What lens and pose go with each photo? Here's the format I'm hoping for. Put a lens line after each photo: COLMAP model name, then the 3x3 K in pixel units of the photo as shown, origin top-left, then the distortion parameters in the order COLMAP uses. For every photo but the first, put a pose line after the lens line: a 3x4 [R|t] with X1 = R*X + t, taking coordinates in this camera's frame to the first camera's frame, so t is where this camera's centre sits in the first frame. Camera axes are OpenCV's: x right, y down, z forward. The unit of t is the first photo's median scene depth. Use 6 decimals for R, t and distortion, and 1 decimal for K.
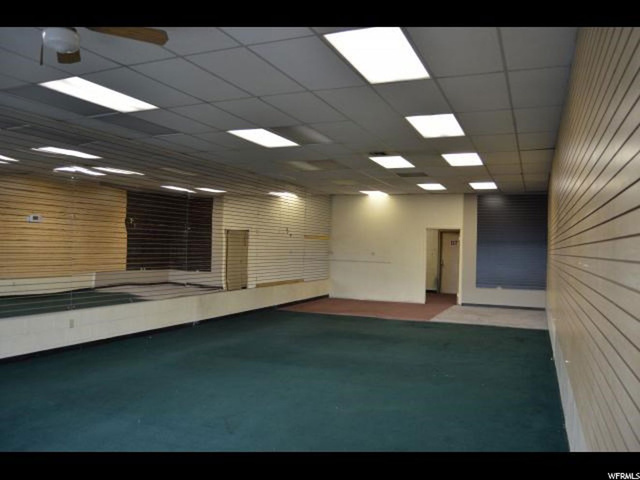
lens RADIAL K [[511.4, 0, 320.0], [0, 511.4, 240.0], [0, 0, 1]] dist [-0.082659, 0.004469]
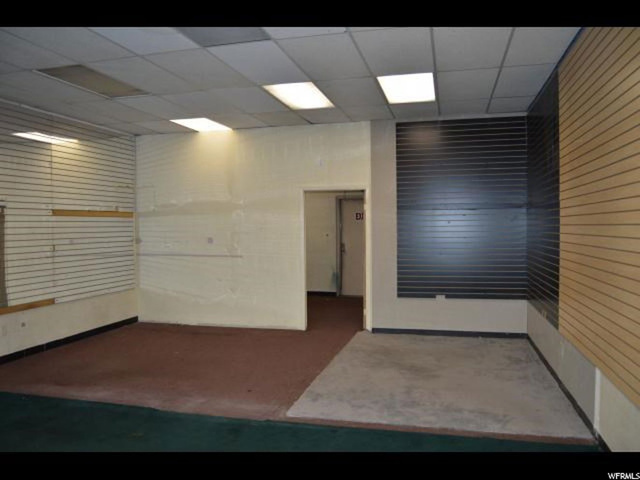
lens RADIAL K [[511.4, 0, 320.0], [0, 511.4, 240.0], [0, 0, 1]] dist [-0.082659, 0.004469]
pose [[0.986501, -0.035813, 0.159789, 0.137215], [0.028903, 0.998552, 0.045362, 0.005327], [-0.161182, -0.040131, 0.986108, 0.465355]]
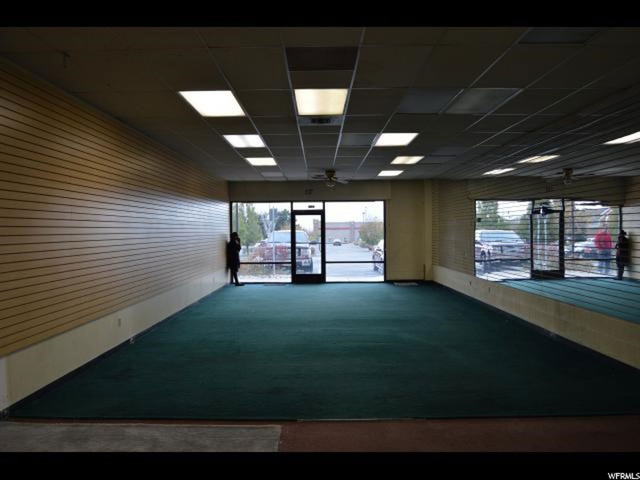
lens RADIAL K [[511.4, 0, 320.0], [0, 511.4, 240.0], [0, 0, 1]] dist [-0.082659, 0.004469]
pose [[-0.917418, -0.006949, -0.397865, 0.251281], [-0.006840, 0.999975, -0.001692, 0.015607], [0.397867, 0.001169, -0.917442, 1.019444]]
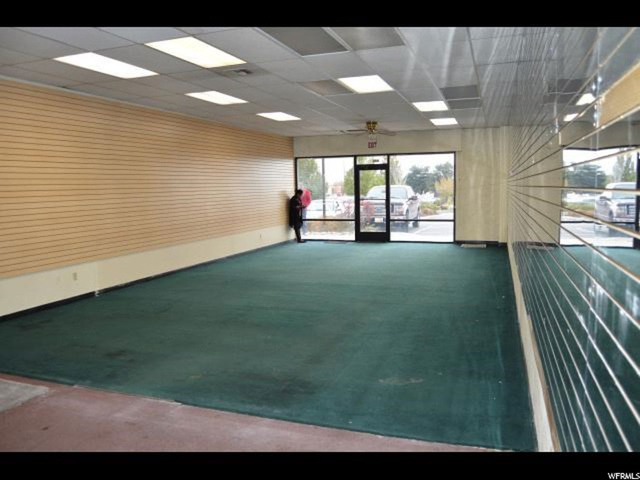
lens RADIAL K [[511.4, 0, 320.0], [0, 511.4, 240.0], [0, 0, 1]] dist [-0.082659, 0.004469]
pose [[-0.997146, 0.002775, -0.075446, 0.028296], [-0.004100, 0.995858, 0.090826, 0.008485], [0.075386, 0.090876, -0.993005, 1.037223]]
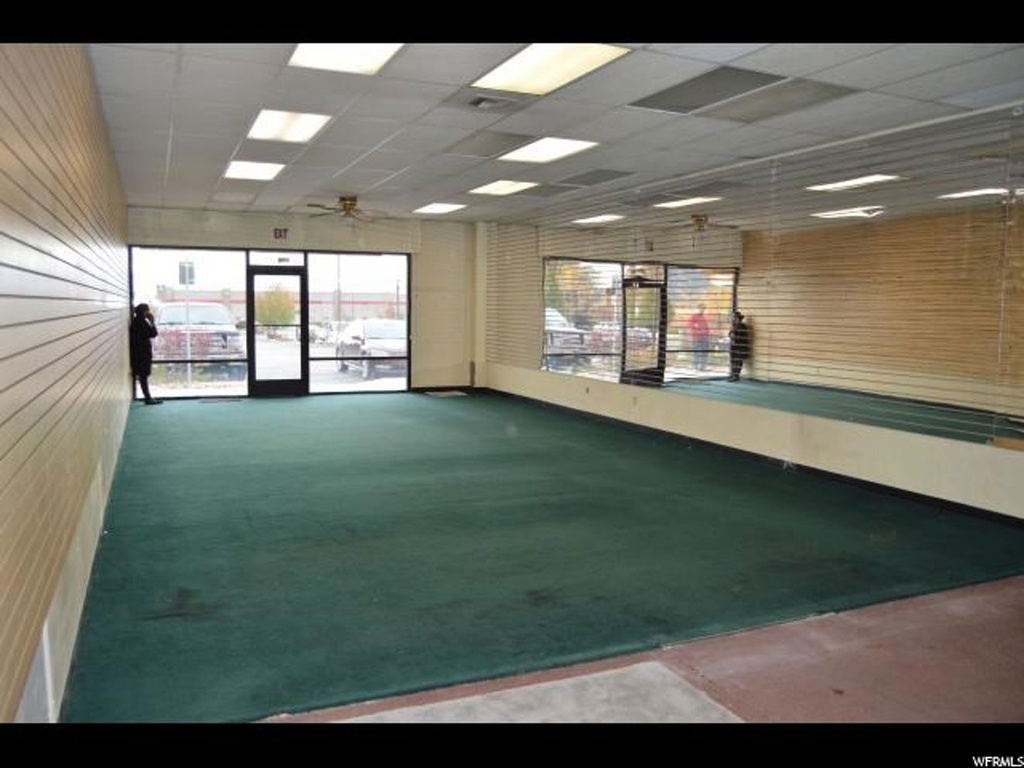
lens RADIAL K [[818.2, 0, 512.0], [0, 818.2, 384.0], [0, 0, 1]] dist [-0.082659, 0.004469]
pose [[-0.676390, 0.038300, -0.735547, 0.369108], [-0.018985, 0.997409, 0.069393, 0.017831], [0.736299, 0.060901, -0.673911, 0.882282]]
